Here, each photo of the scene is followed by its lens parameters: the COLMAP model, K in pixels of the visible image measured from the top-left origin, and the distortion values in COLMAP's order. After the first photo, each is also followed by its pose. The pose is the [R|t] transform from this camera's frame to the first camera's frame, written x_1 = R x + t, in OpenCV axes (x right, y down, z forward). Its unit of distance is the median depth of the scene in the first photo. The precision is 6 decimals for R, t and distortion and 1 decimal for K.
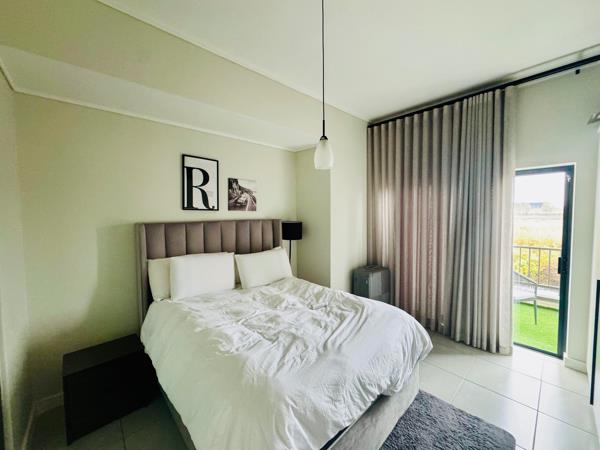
lens RADIAL K [[237.2, 0, 300.0], [0, 237.2, 225.0], [0, 0, 1]] dist [-0.001977, -0.000374]
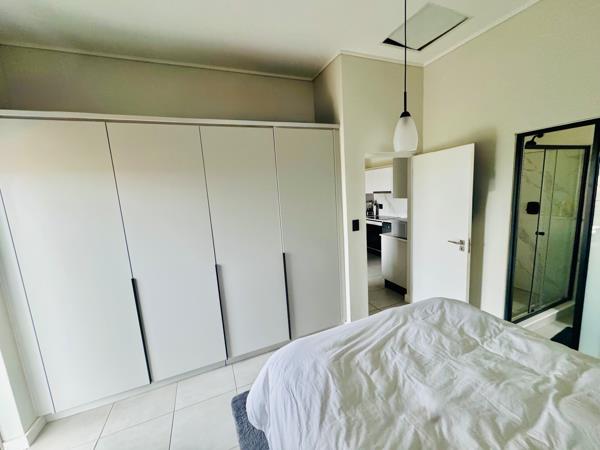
lens RADIAL K [[237.2, 0, 300.0], [0, 237.2, 225.0], [0, 0, 1]] dist [-0.001977, -0.000374]
pose [[-0.938044, 0.018935, 0.345999, 0.092461], [0.092615, 0.975881, 0.197682, -0.101939], [-0.333911, 0.217479, -0.917173, 1.090629]]
